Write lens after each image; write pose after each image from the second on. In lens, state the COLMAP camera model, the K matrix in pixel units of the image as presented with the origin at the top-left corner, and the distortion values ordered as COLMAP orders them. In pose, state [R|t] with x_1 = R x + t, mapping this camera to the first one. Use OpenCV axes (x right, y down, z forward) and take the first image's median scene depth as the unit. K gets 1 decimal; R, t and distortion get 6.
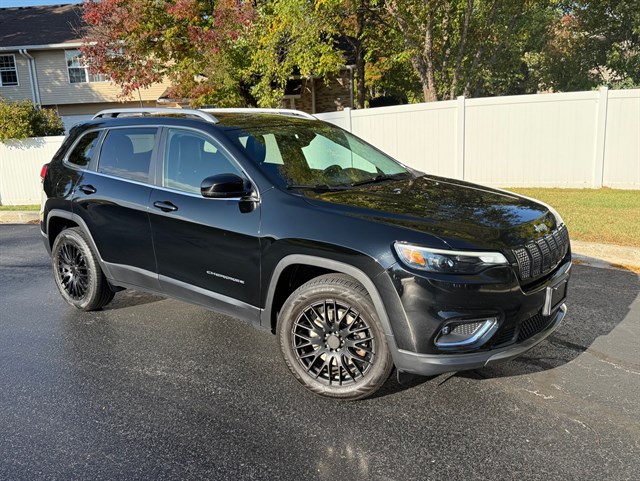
lens RADIAL K [[566.6, 0, 320.0], [0, 566.6, 240.5], [0, 0, 1]] dist [0.060089, -0.114284]
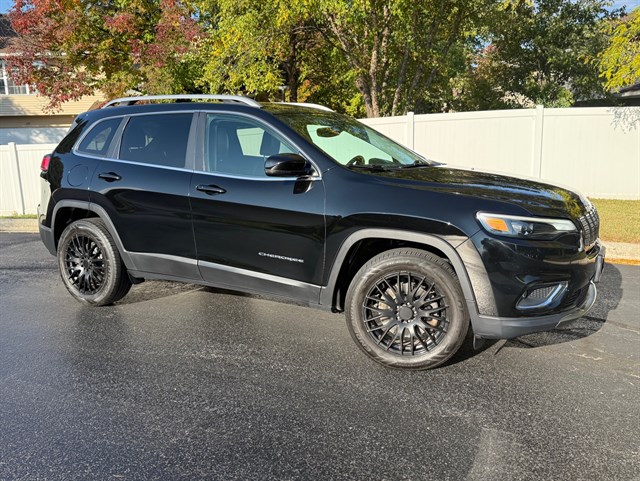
lens RADIAL K [[554.7, 0, 323.3], [0, 554.7, 242.2], [0, 0, 1]] dist [0.063989, -0.108641]
pose [[0.988244, -0.008707, 0.152637, -0.216249], [0.013880, 0.999364, -0.032859, 0.063245], [-0.152254, 0.034591, 0.987736, 0.015951]]
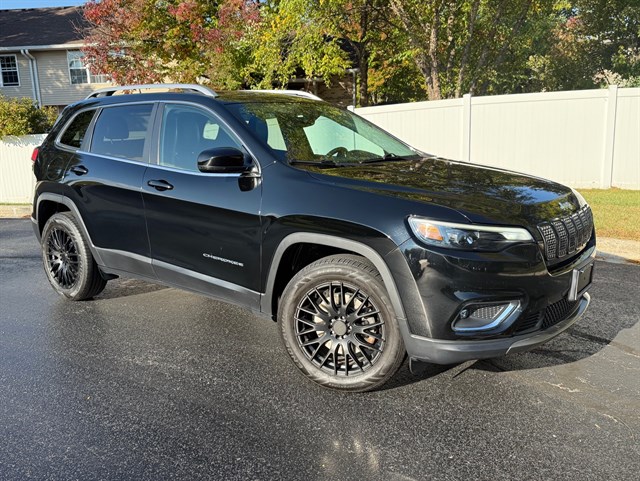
lens RADIAL K [[566.6, 0, 320.0], [0, 566.6, 240.5], [0, 0, 1]] dist [0.060089, -0.114284]
pose [[0.999952, 0.009727, -0.000914, -0.006646], [-0.009738, 0.999874, -0.012508, 0.038329], [0.000792, 0.012516, 0.999921, 0.062949]]
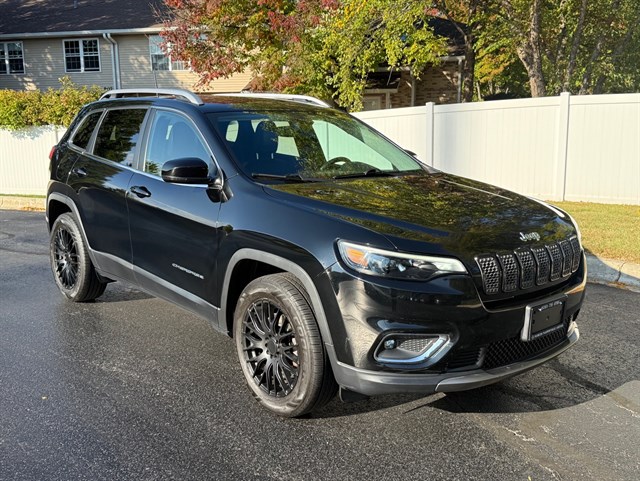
lens RADIAL K [[650.6, 0, 318.5], [0, 650.6, 239.6], [0, 0, 1]] dist [0.028077, -0.018285]
pose [[0.983965, 0.064442, -0.166312, 0.188524], [-0.068594, 0.997457, -0.019338, 0.017606], [0.164643, 0.030435, 0.985884, -0.002152]]
